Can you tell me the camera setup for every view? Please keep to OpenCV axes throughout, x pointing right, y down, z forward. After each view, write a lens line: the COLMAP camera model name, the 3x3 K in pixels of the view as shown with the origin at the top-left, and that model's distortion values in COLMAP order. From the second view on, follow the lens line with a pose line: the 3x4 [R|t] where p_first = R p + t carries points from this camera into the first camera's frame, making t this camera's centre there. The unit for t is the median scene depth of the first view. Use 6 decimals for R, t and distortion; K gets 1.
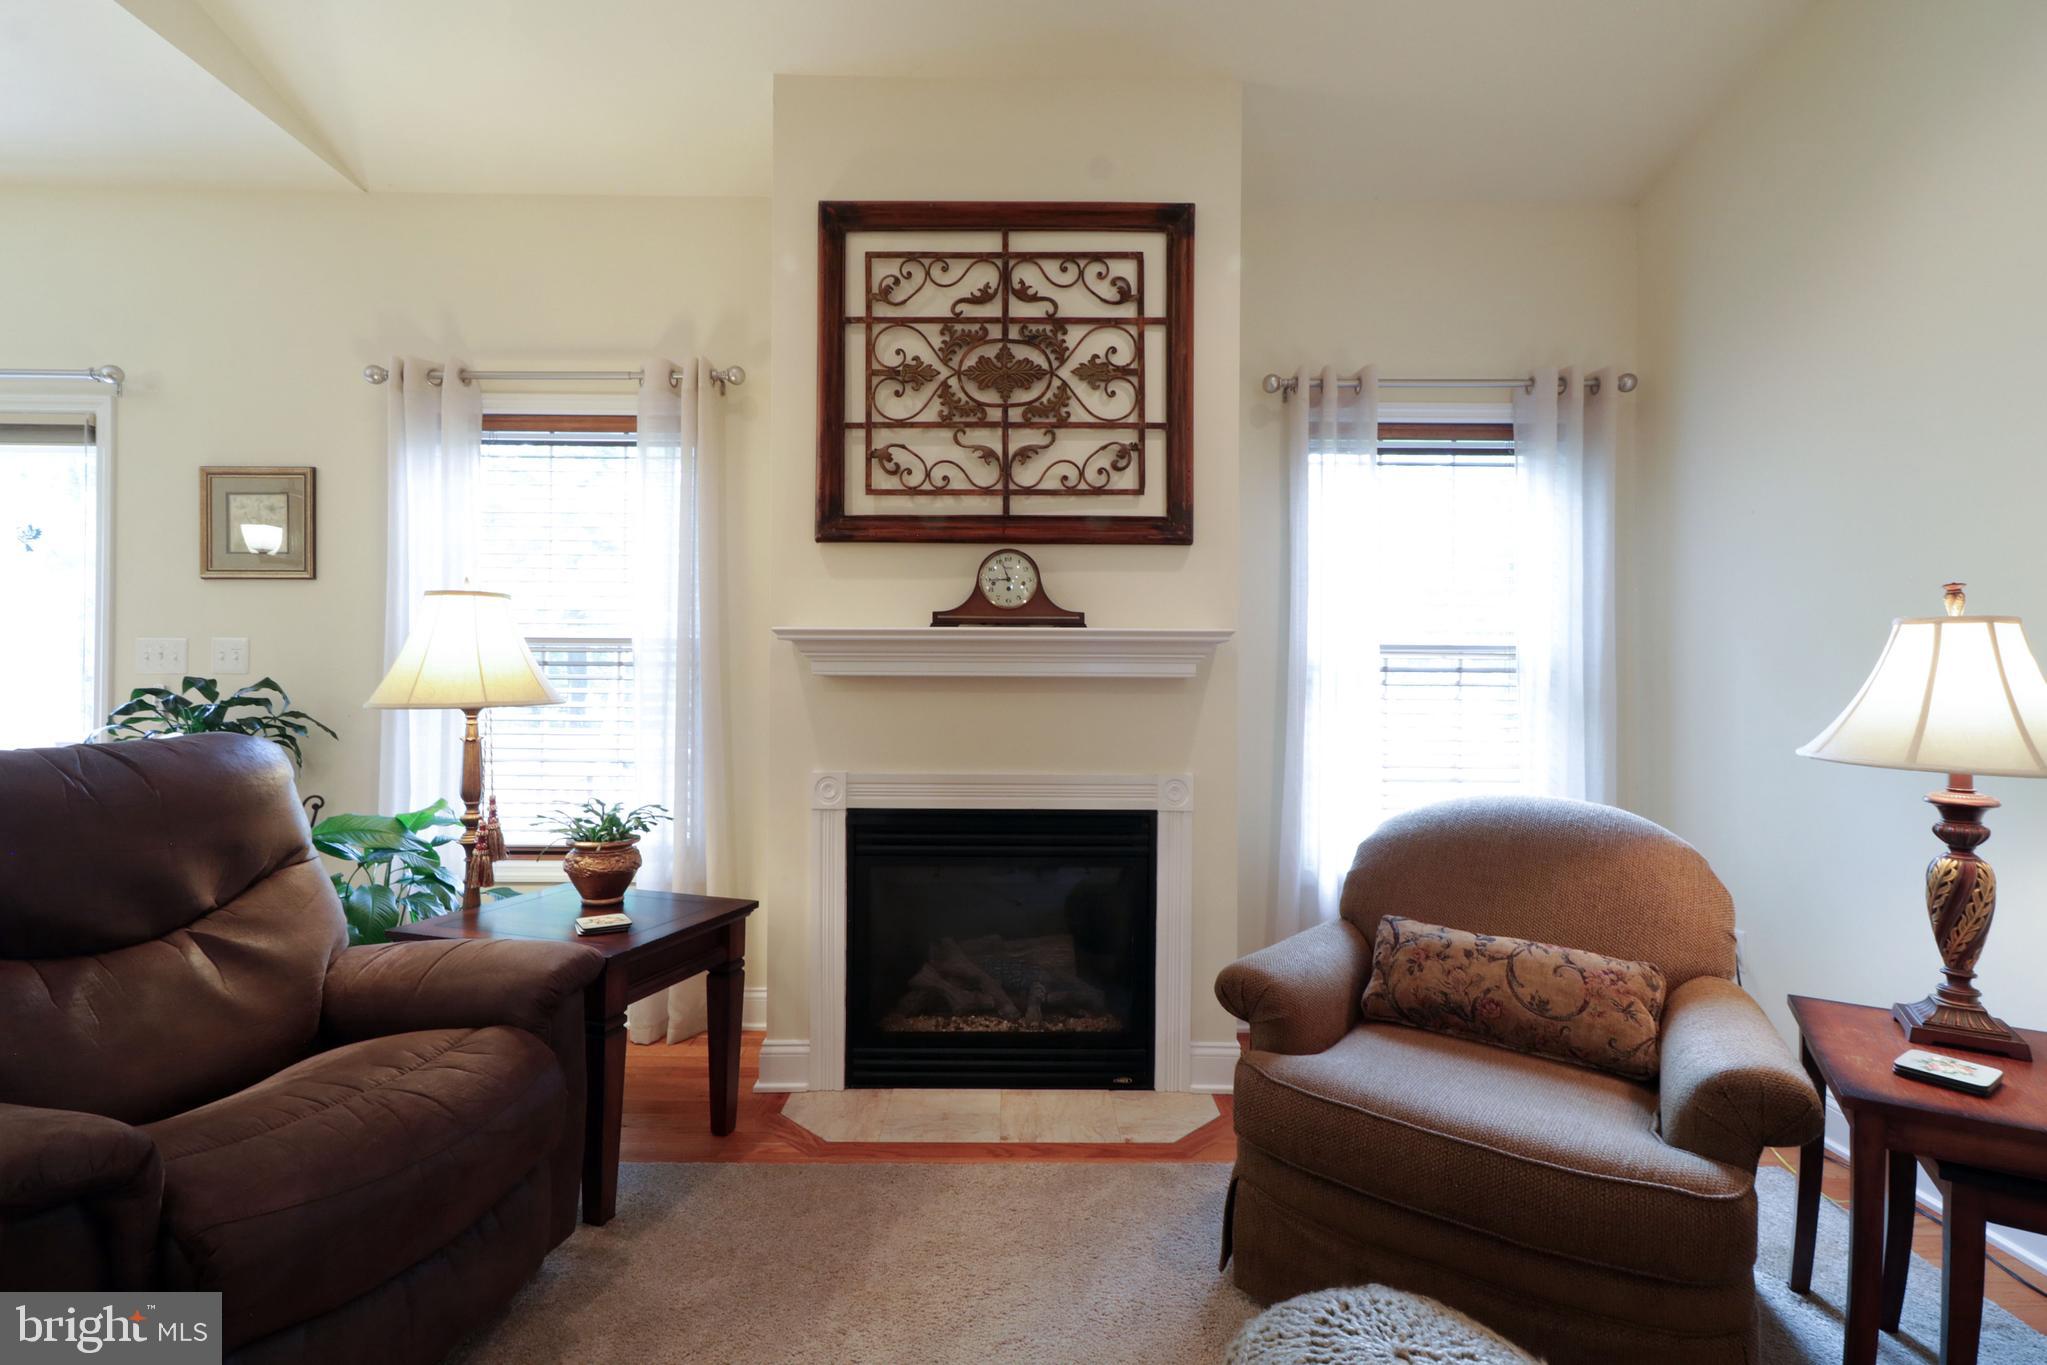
lens RADIAL K [[979.9, 0, 1021.4], [0, 979.9, 663.4], [0, 0, 1]] dist [0.005181, -0.000324]
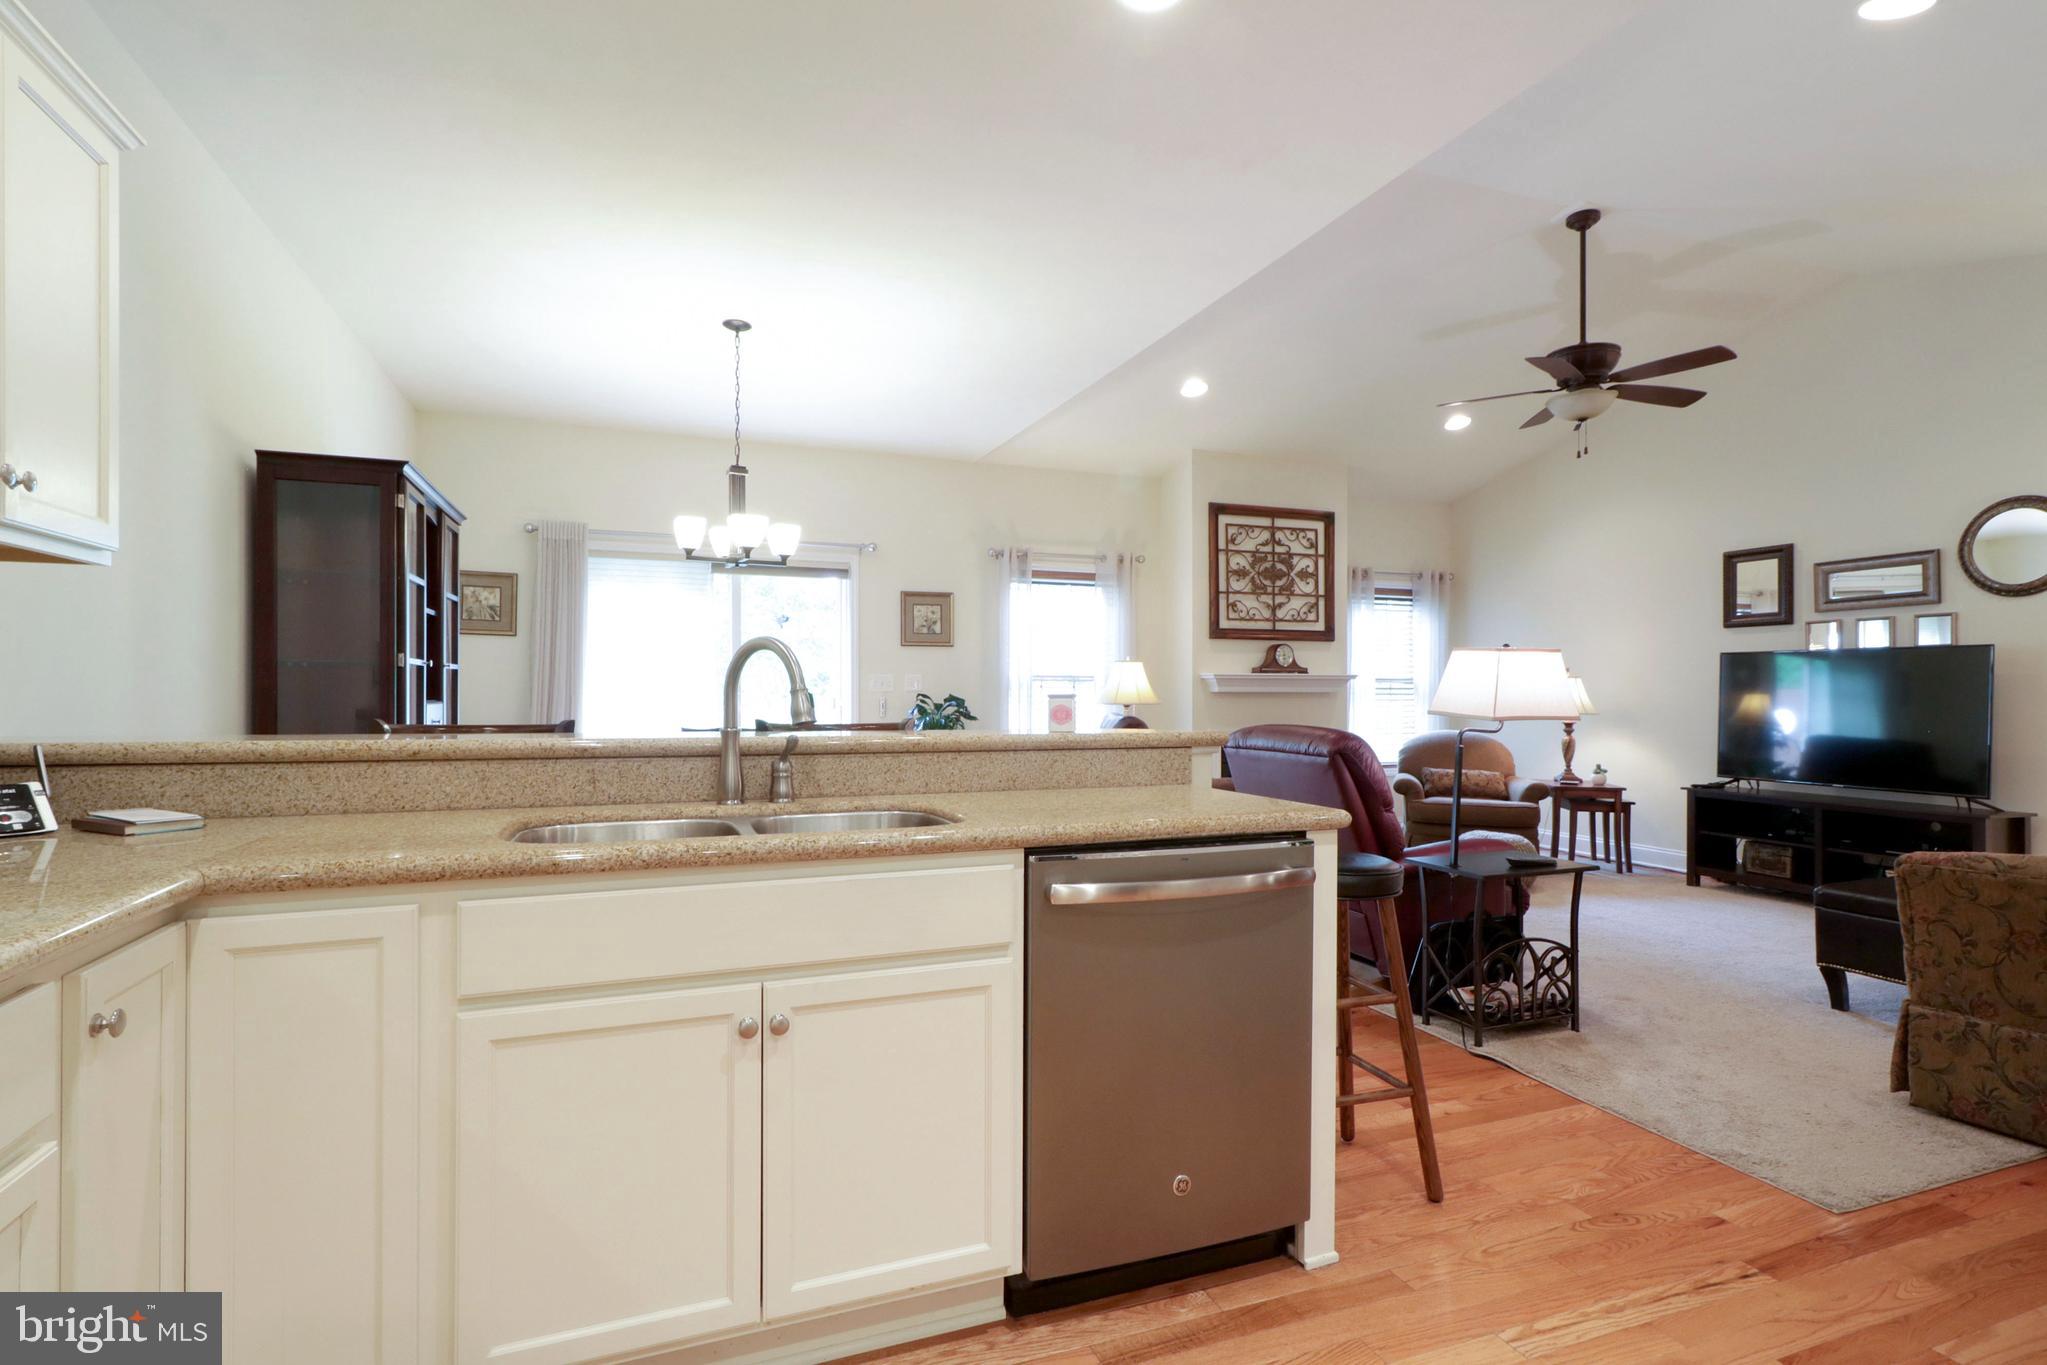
lens RADIAL K [[1009.4, 0, 1035.9], [0, 1009.4, 690.6], [0, 0, 1]] dist [0.005150, 0.001791]
pose [[0.933138, -0.002835, 0.359508, -1.547274], [-0.001081, 0.999942, 0.010693, -0.017639], [-0.359517, -0.010367, 0.933081, -1.246898]]
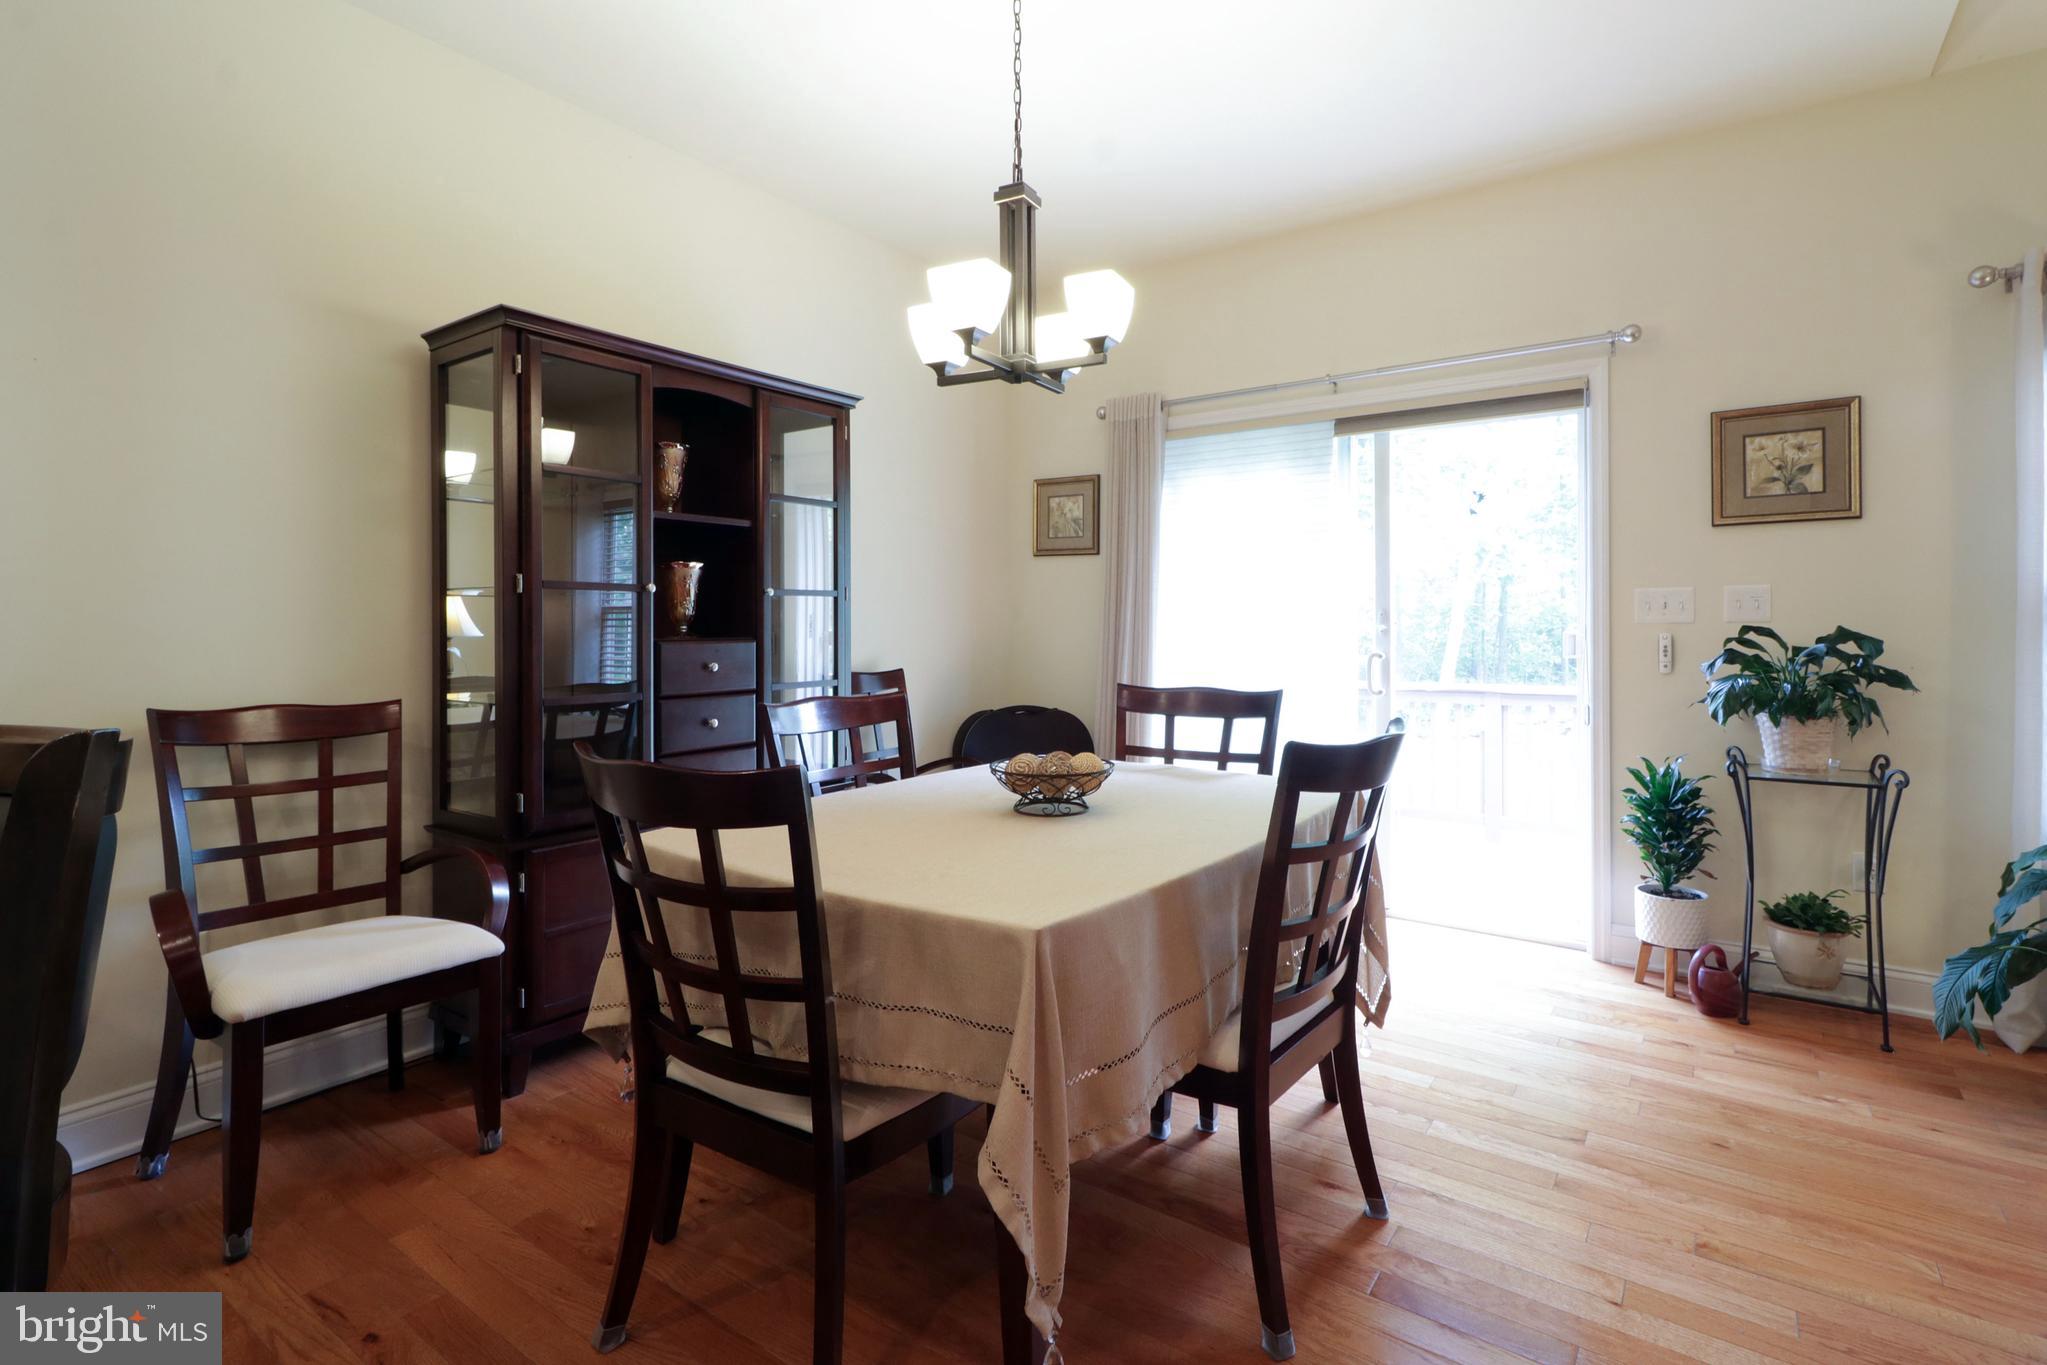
lens RADIAL K [[979.9, 0, 1022.6], [0, 979.9, 622.0], [0, 0, 1]] dist [0.005181, -0.000324]
pose [[0.808469, -0.010848, -0.588438, -0.947577], [0.014427, 0.999895, 0.001388, -0.001074], [0.588361, -0.009612, 0.808541, -0.243343]]
